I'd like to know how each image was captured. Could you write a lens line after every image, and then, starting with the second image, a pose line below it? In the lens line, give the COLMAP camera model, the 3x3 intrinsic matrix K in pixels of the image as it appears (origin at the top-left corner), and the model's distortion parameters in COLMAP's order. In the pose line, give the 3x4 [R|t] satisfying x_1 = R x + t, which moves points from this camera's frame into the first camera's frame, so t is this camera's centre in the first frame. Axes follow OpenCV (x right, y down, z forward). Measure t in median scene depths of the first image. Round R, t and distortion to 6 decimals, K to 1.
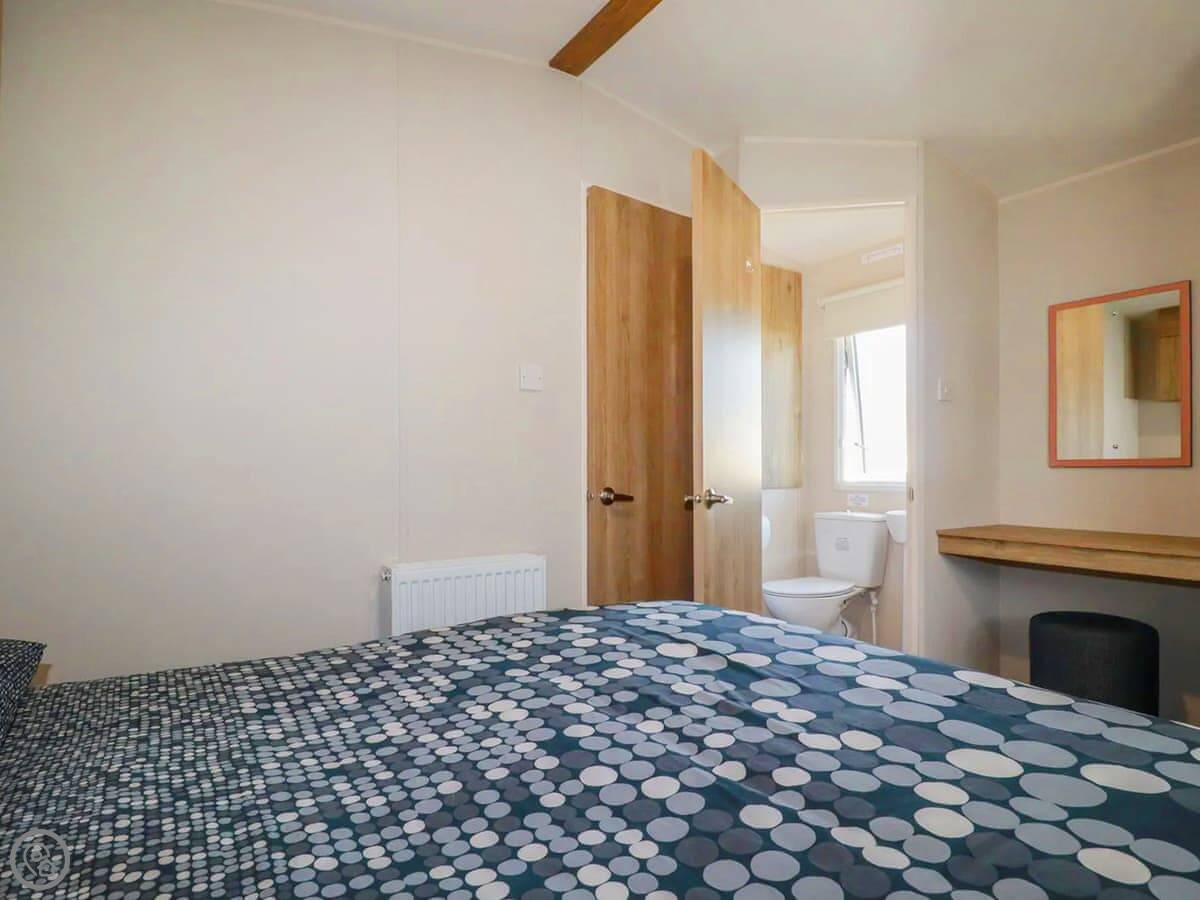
lens RADIAL K [[657.3, 0, 600.0], [0, 657.3, 450.0], [0, 0, 1]] dist [-0.002504, -0.012622]
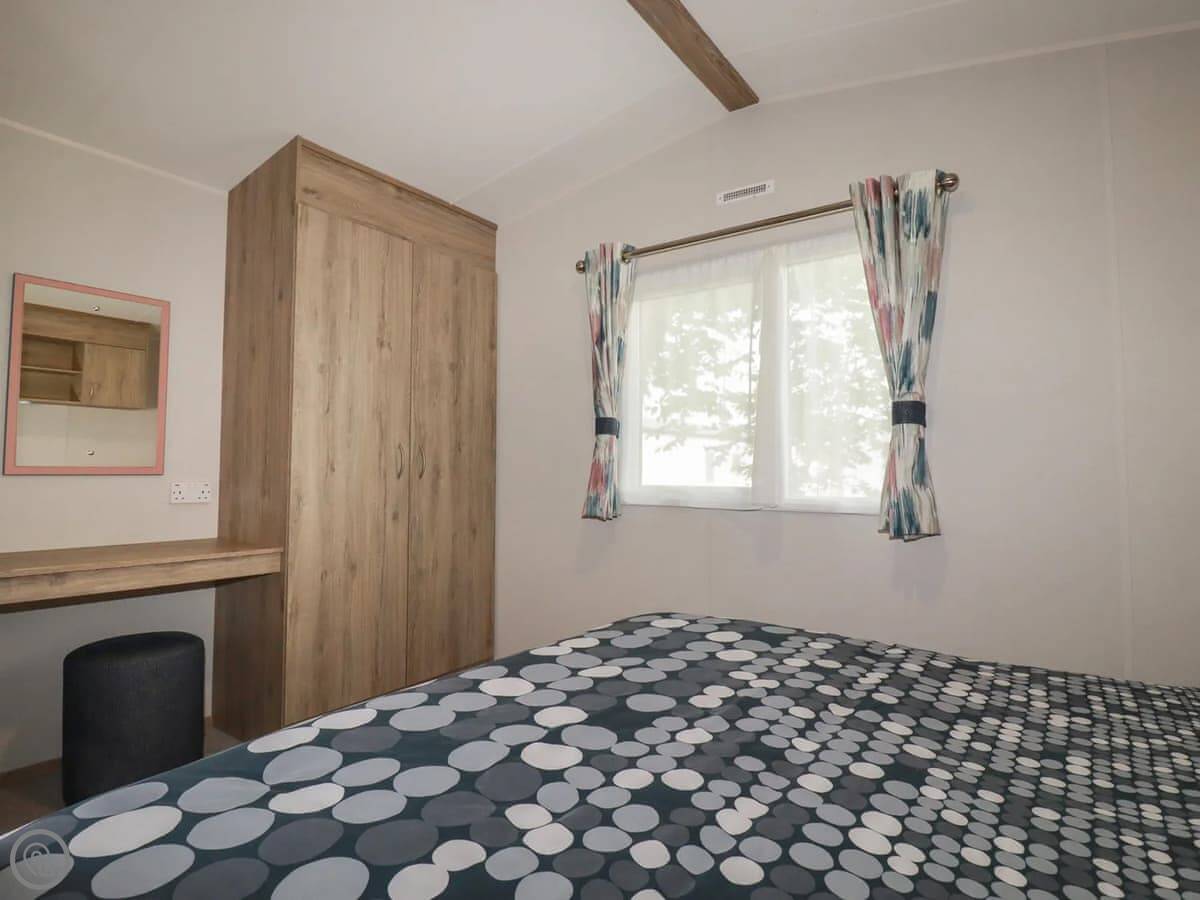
lens RADIAL K [[657.3, 0, 600.0], [0, 657.3, 450.0], [0, 0, 1]] dist [-0.002504, -0.012622]
pose [[-0.370895, 0.024000, 0.928365, -0.828550], [-0.031310, 0.998775, -0.038328, 0.014367], [-0.928147, -0.043283, -0.369689, 1.834275]]
